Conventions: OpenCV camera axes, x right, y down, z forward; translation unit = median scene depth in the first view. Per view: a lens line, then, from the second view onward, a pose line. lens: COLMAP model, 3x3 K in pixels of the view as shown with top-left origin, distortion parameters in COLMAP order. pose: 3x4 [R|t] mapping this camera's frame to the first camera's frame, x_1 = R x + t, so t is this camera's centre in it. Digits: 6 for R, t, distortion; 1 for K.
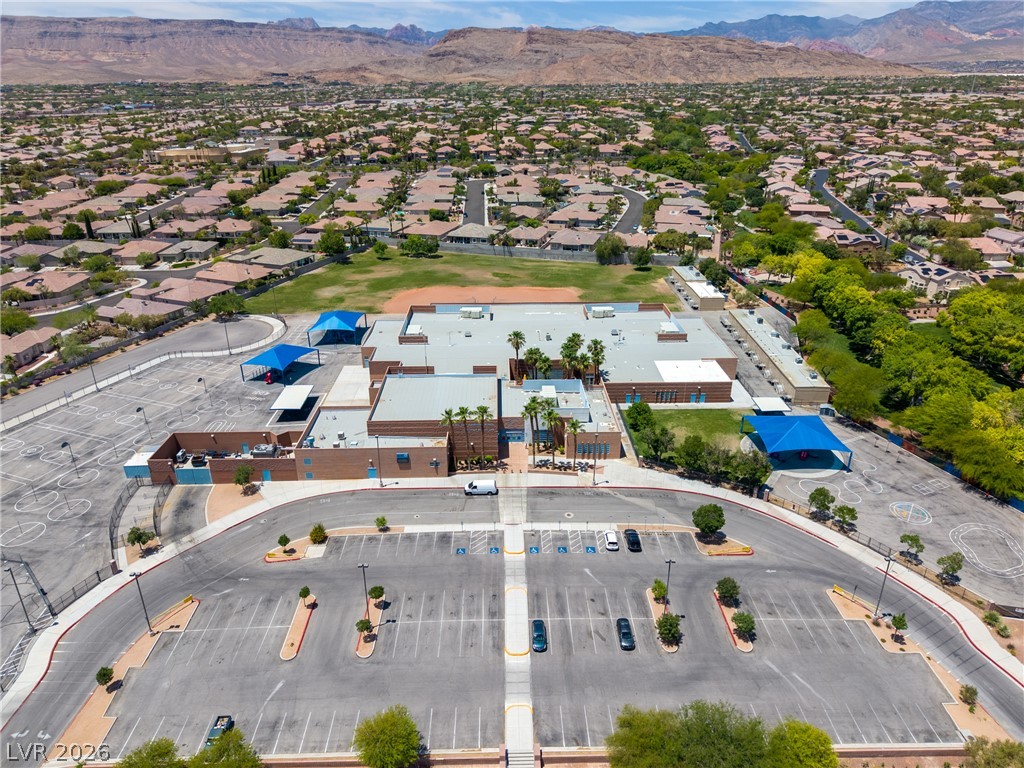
lens RADIAL K [[687.1, 0, 515.5], [0, 687.1, 384.2], [0, 0, 1]] dist [0.020334, -0.015987]
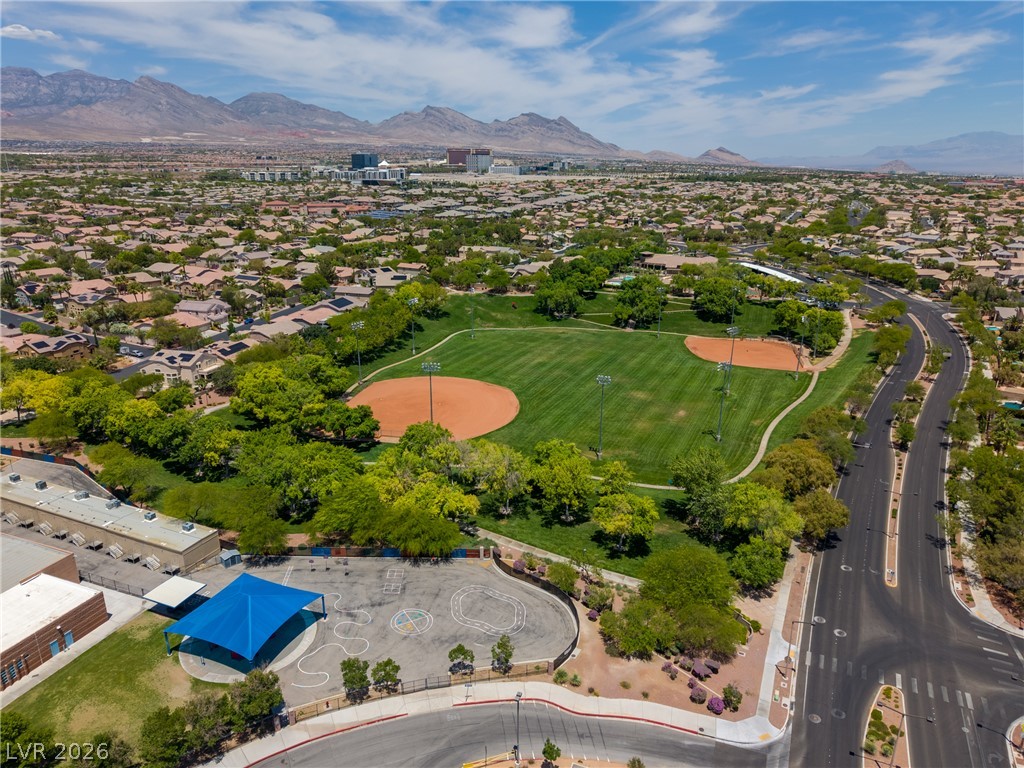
lens RADIAL K [[687.1, 0, 515.5], [0, 687.1, 384.2], [0, 0, 1]] dist [0.020334, -0.015987]
pose [[0.392035, -0.283468, 0.875188, -0.056146], [0.368174, 0.920178, 0.133118, -0.121886], [-0.843064, 0.270035, 0.465108, 0.270423]]
